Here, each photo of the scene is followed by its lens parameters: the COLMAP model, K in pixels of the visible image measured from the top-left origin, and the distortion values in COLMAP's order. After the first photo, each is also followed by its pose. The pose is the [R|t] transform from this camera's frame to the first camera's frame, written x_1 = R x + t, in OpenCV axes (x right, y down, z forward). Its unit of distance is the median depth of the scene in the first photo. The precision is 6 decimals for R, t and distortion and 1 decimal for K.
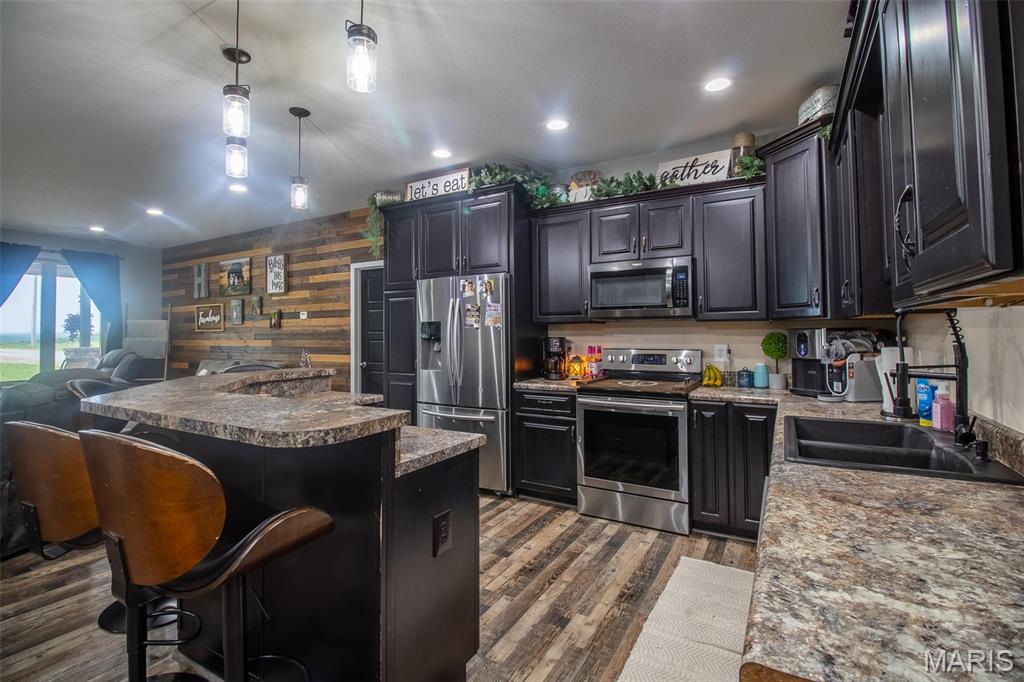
lens RADIAL K [[473.8, 0, 505.5], [0, 473.8, 322.8], [0, 0, 1]] dist [-0.000388, -0.012662]
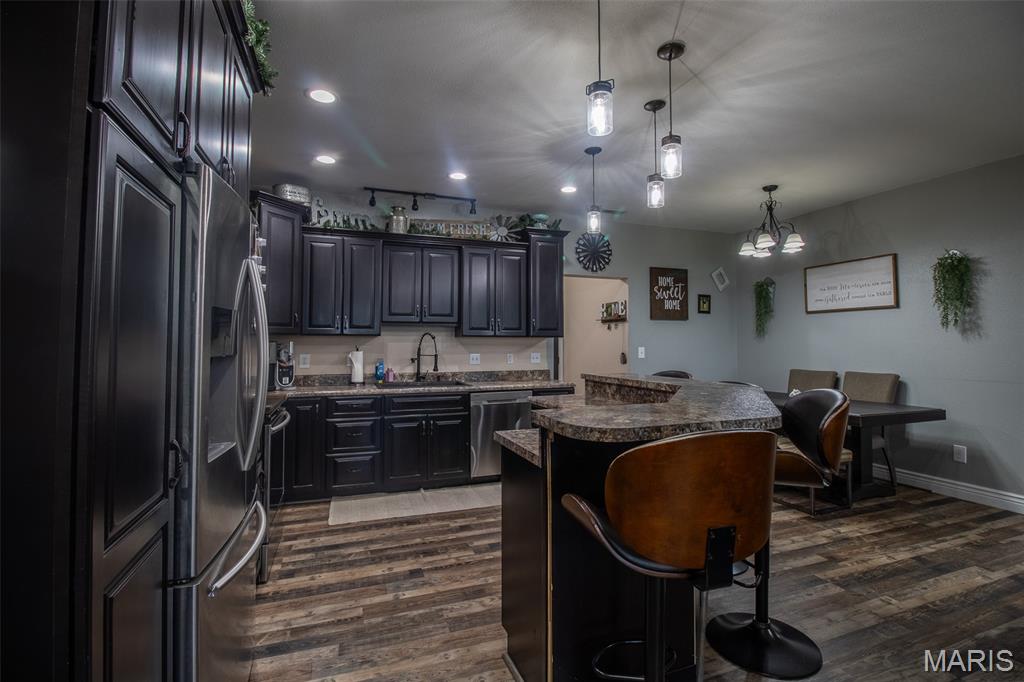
lens RADIAL K [[473.8, 0, 510.4], [0, 473.8, 327.8], [0, 0, 1]] dist [-0.000388, -0.012662]
pose [[-0.774265, 0.021660, 0.632491, -0.390236], [-0.011213, 0.998788, -0.047930, 0.014843], [-0.632763, -0.044203, -0.773083, 0.826418]]
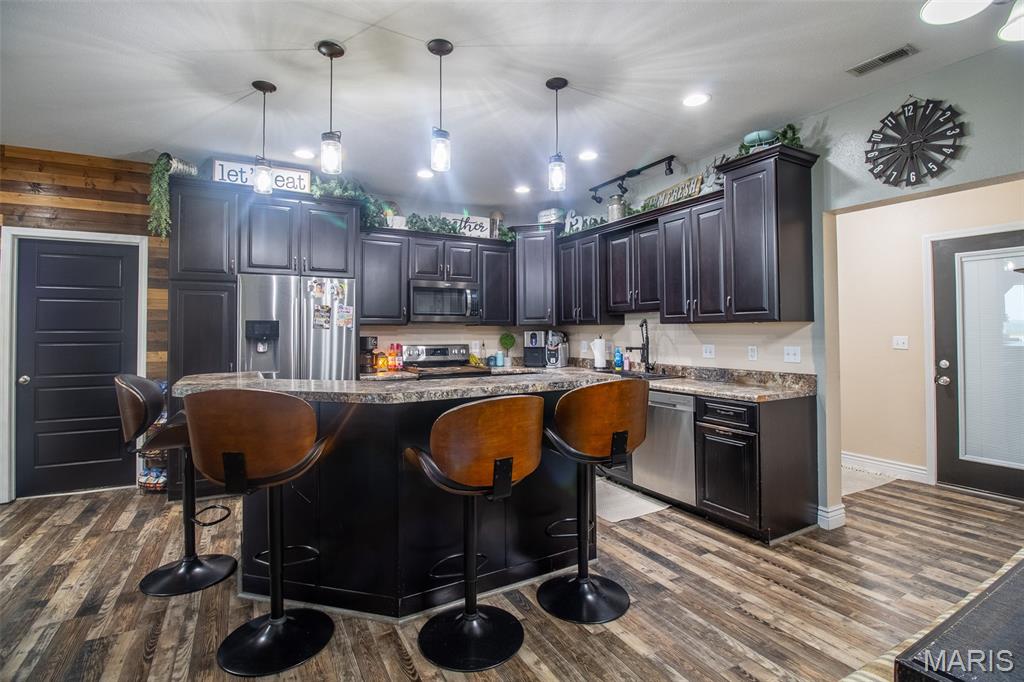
lens RADIAL K [[473.8, 0, 512.0], [0, 473.8, 322.4], [0, 0, 1]] dist [-0.000388, -0.012662]
pose [[0.503276, 0.022014, 0.863845, -0.522947], [-0.017911, 0.999726, -0.015042, 0.004800], [-0.863940, -0.007902, 0.503532, 0.074463]]
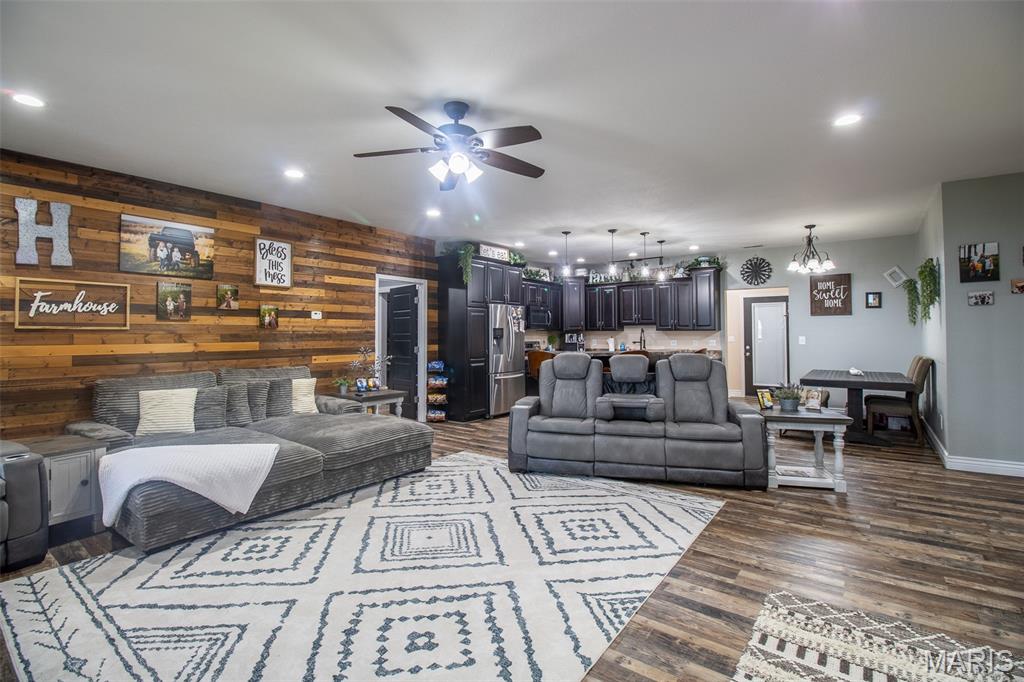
lens RADIAL K [[473.8, 0, 508.6], [0, 473.8, 323.2], [0, 0, 1]] dist [-0.000388, -0.012662]
pose [[0.110206, 0.030394, 0.993444, -1.426543], [-0.019002, 0.999414, -0.028469, 0.021557], [-0.993727, -0.015740, 0.110719, 0.553877]]
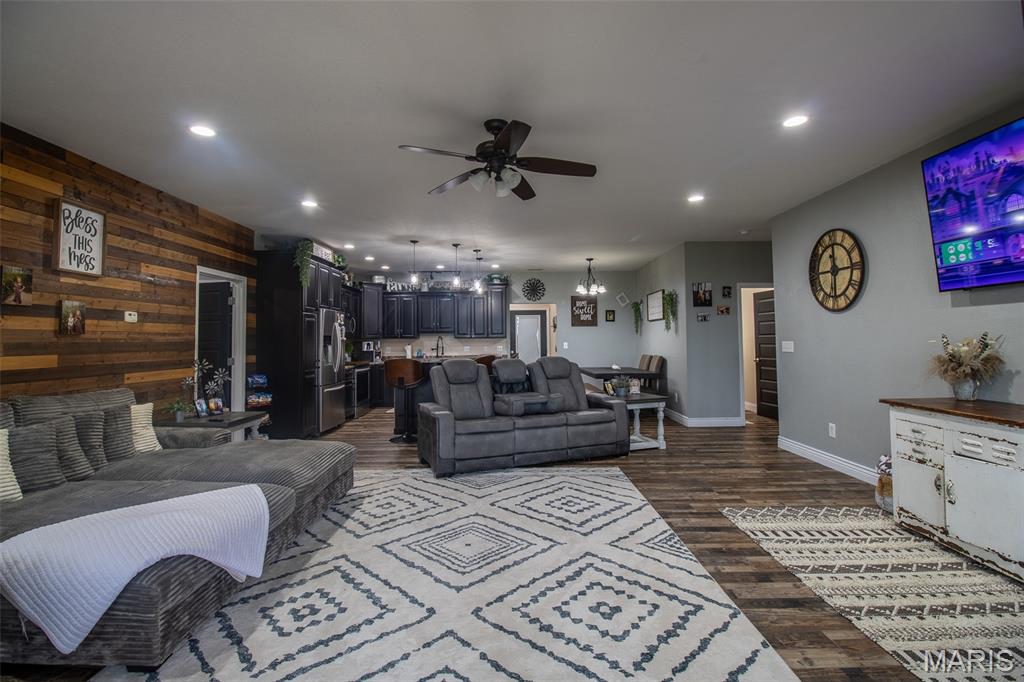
lens RADIAL K [[473.8, 0, 509.1], [0, 473.8, 322.5], [0, 0, 1]] dist [-0.000388, -0.012662]
pose [[-0.506085, 0.045859, 0.861263, -1.390219], [-0.004533, 0.998430, -0.055826, 0.030182], [-0.862471, -0.032156, -0.505083, 0.940518]]
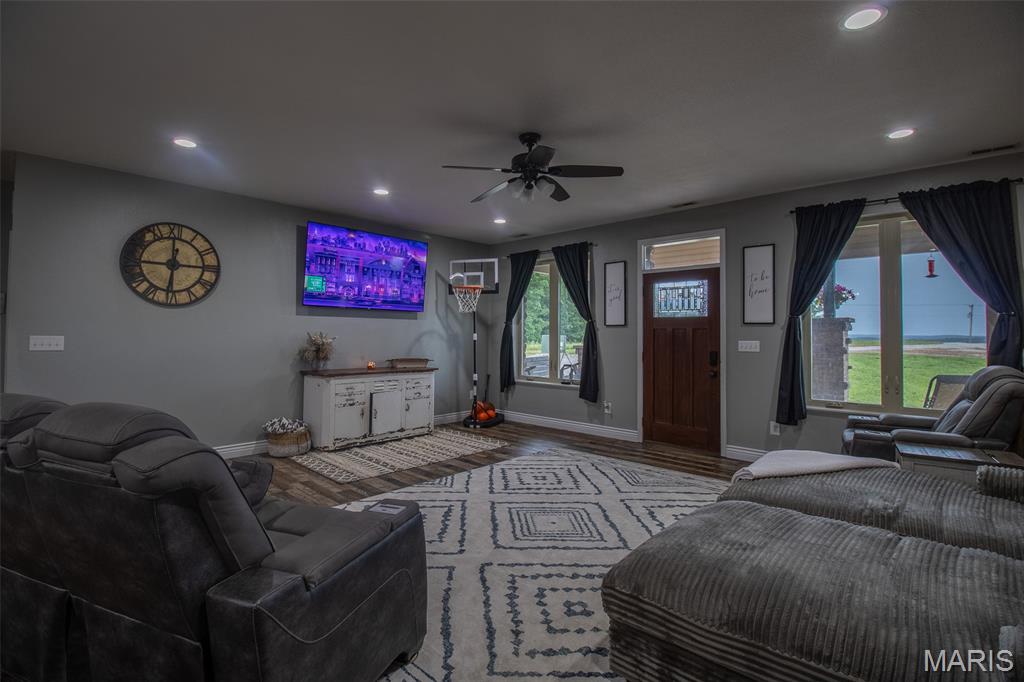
lens RADIAL K [[473.8, 0, 508.0], [0, 473.8, 321.9], [0, 0, 1]] dist [-0.000388, -0.012662]
pose [[-0.218398, -0.020759, -0.975639, -0.300955], [0.014364, 0.999597, -0.024485, 0.018167], [0.975754, -0.019362, -0.218011, 0.777948]]
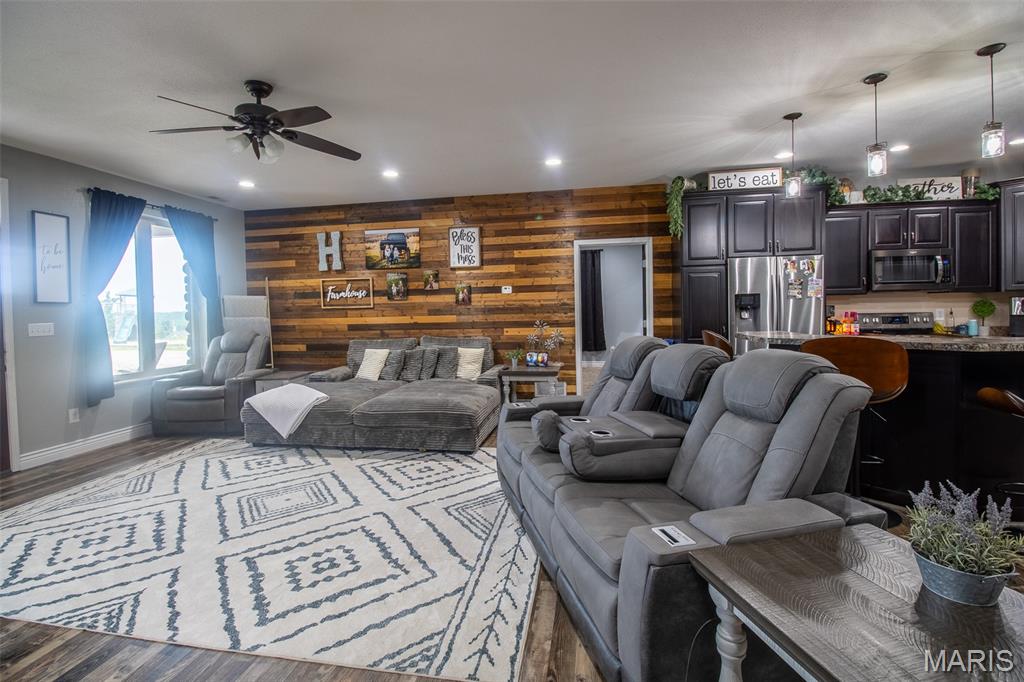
lens RADIAL K [[473.8, 0, 509.7], [0, 473.8, 322.3], [0, 0, 1]] dist [-0.000388, -0.012662]
pose [[0.936532, -0.022248, 0.349876, -0.832672], [0.006936, 0.998965, 0.044955, 0.008723], [-0.350514, -0.039675, 0.935717, 0.062562]]
